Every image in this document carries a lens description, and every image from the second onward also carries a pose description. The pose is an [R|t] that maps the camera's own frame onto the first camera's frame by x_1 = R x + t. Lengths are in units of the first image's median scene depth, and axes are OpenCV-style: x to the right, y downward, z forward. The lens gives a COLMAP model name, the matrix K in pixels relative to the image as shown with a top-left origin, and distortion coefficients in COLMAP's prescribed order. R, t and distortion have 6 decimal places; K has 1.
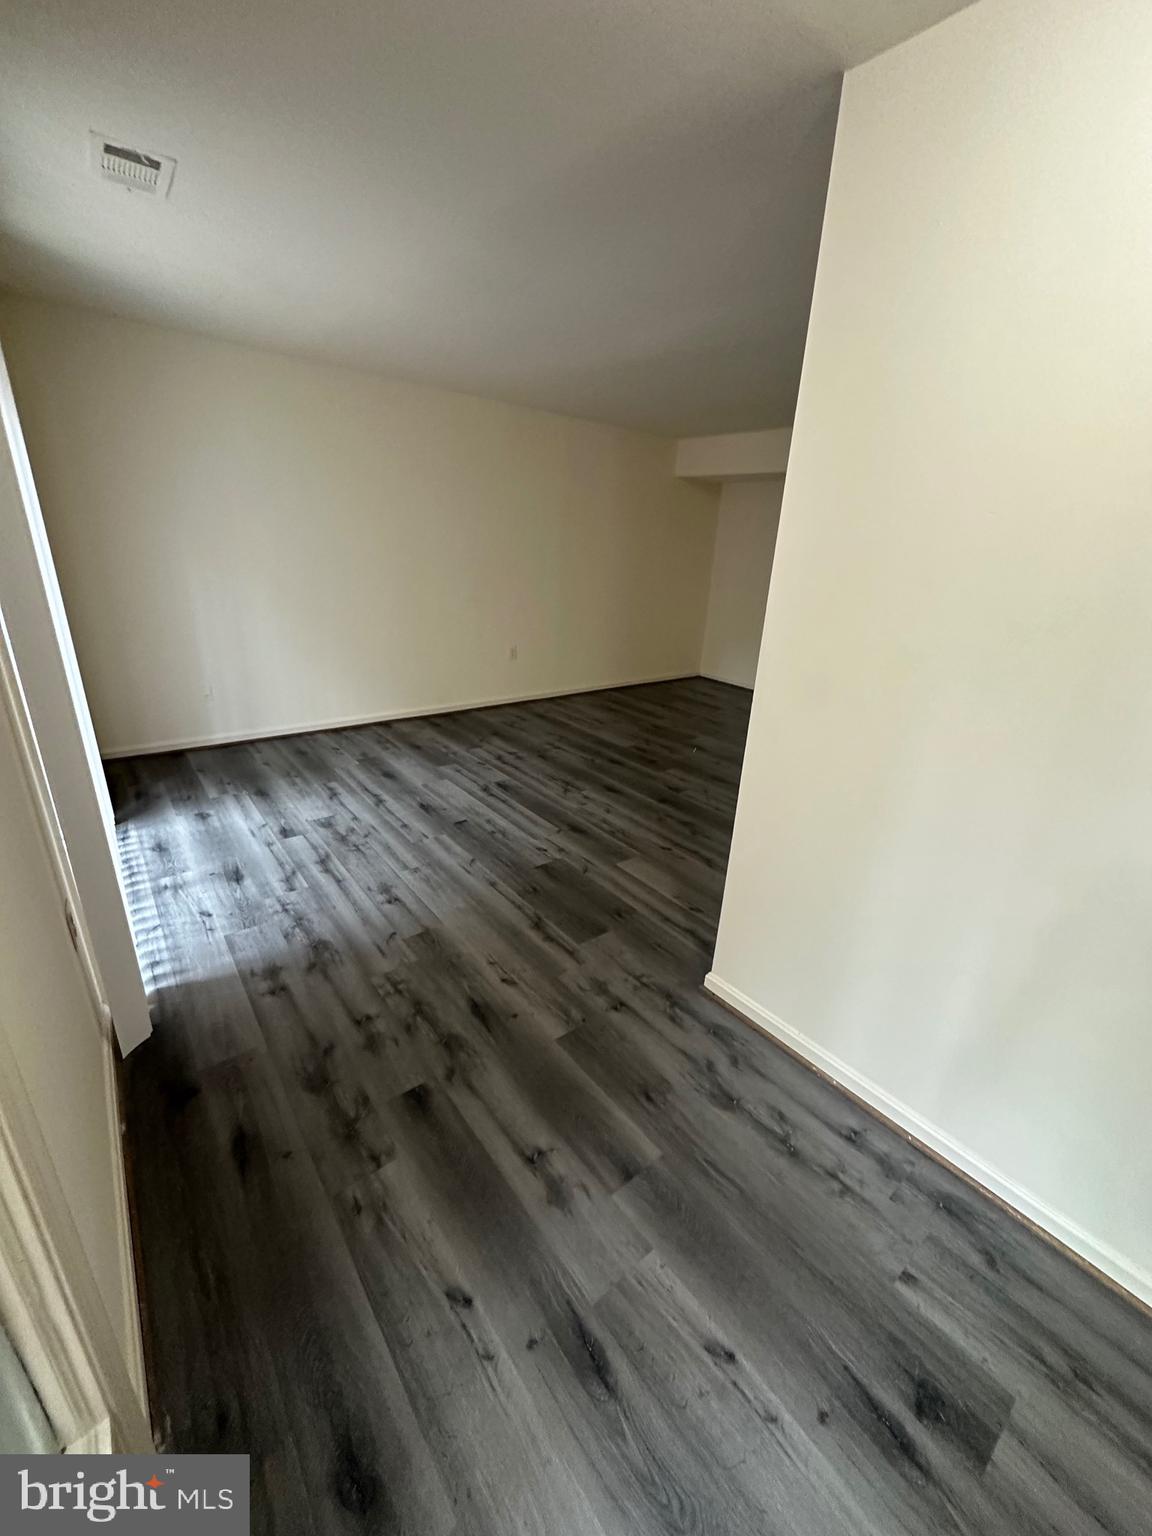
lens RADIAL K [[611.1, 0, 576.0], [0, 611.1, 768.0], [0, 0, 1]] dist [-0.001960, 0.000022]
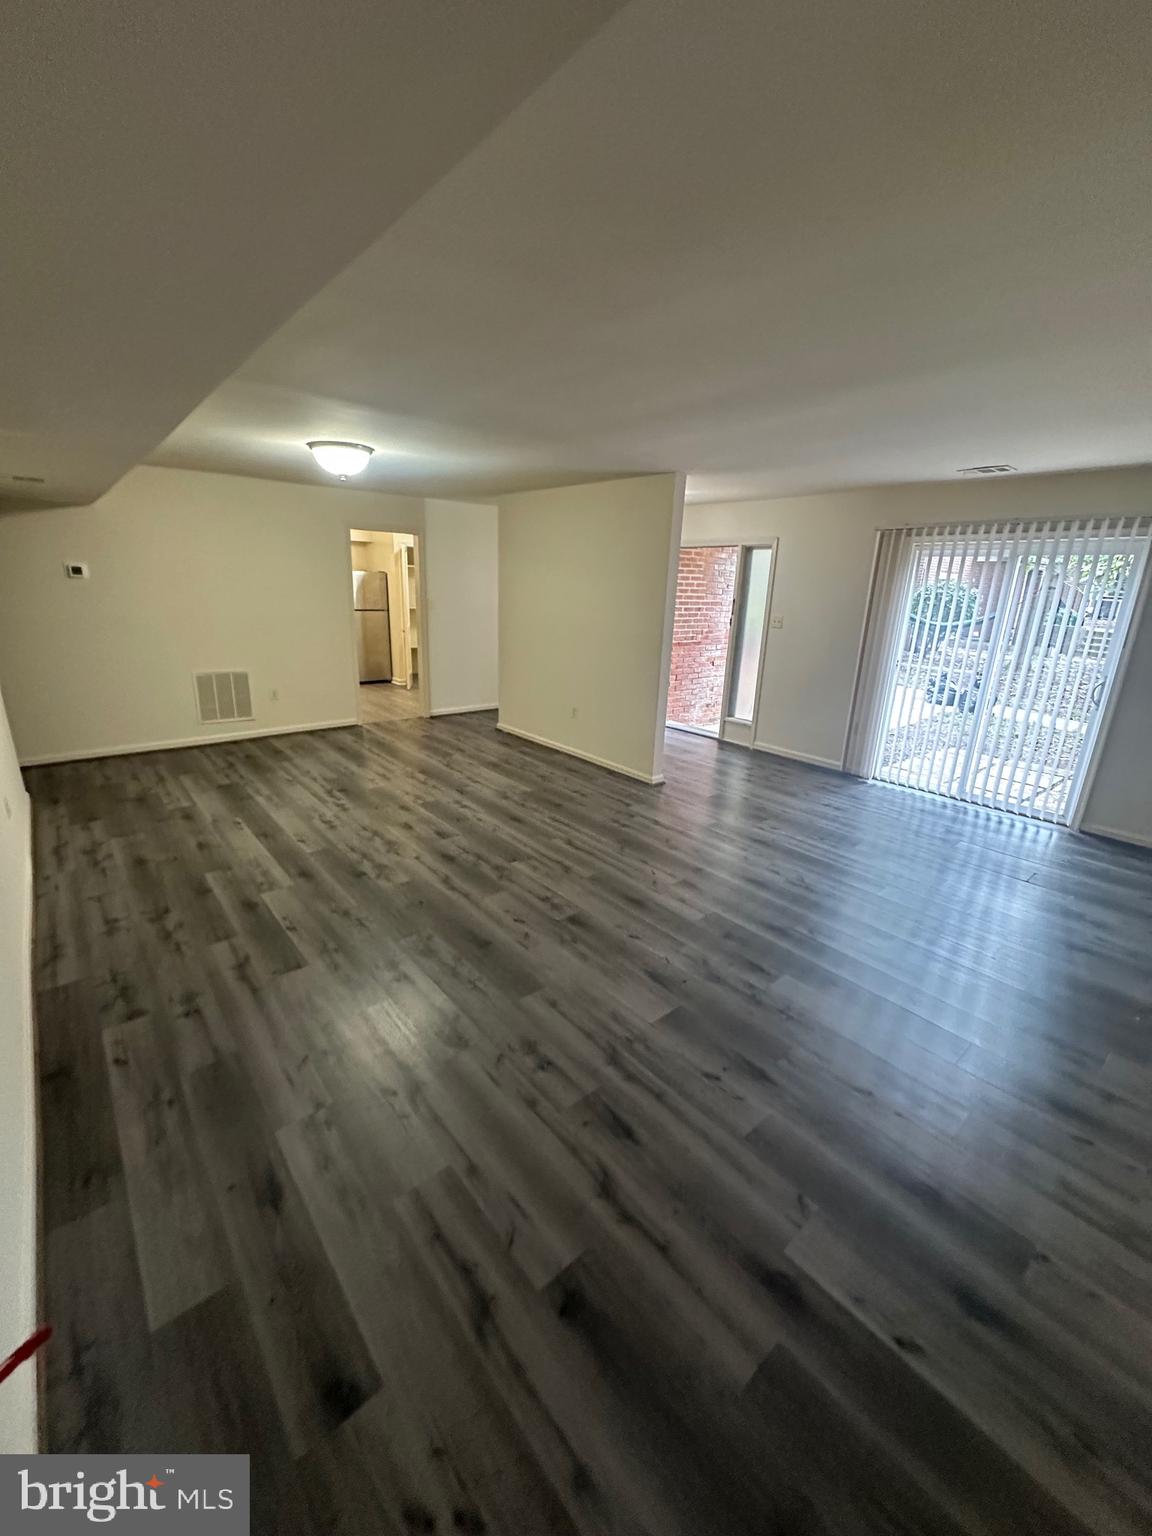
lens RADIAL K [[611.1, 0, 576.0], [0, 611.1, 768.0], [0, 0, 1]] dist [-0.001960, 0.000022]
pose [[-0.995918, -0.066693, -0.060826, 0.539547], [-0.089961, 0.788602, 0.608287, -0.864810], [0.007399, 0.611276, -0.791383, 2.196450]]
